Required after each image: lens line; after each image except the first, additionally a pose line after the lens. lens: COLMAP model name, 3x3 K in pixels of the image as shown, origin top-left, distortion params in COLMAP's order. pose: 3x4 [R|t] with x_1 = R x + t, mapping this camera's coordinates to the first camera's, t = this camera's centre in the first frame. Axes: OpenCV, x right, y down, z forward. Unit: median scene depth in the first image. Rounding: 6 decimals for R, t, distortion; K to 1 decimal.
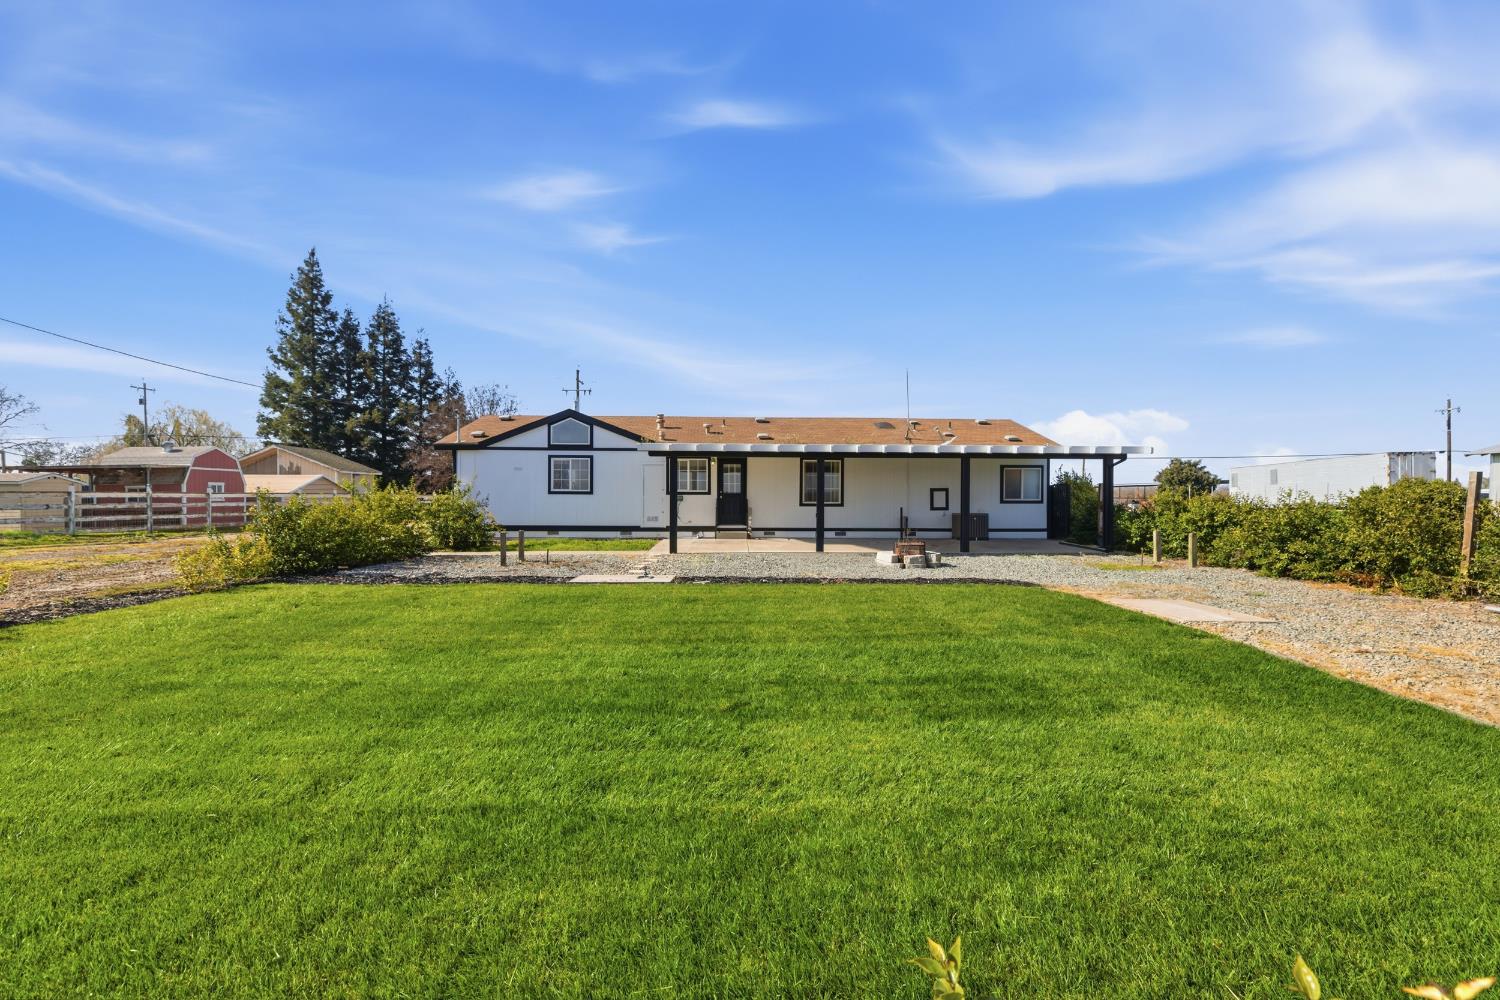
lens RADIAL K [[681.3, 0, 750.0], [0, 681.3, 500.0], [0, 0, 1]] dist [0.001273, 0.000299]
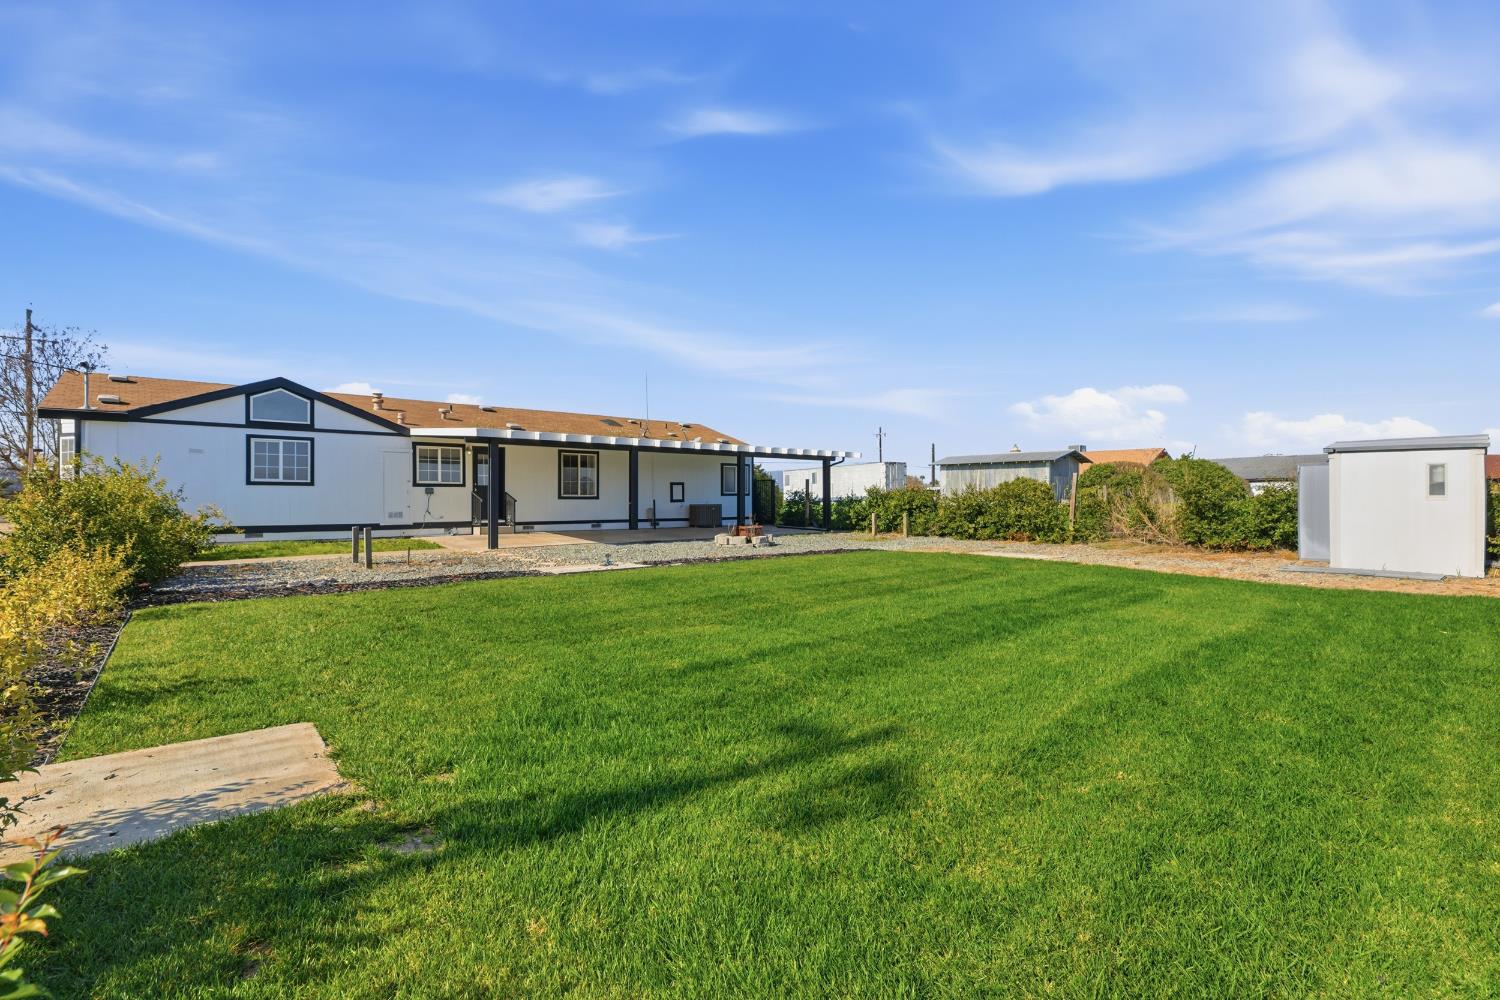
lens RADIAL K [[681.3, 0, 750.0], [0, 681.3, 500.0], [0, 0, 1]] dist [0.001273, 0.000299]
pose [[0.793456, -0.006244, 0.608595, -0.312913], [0.005417, 0.999980, 0.003198, 0.008719], [-0.608603, 0.000760, 0.793474, 0.044547]]
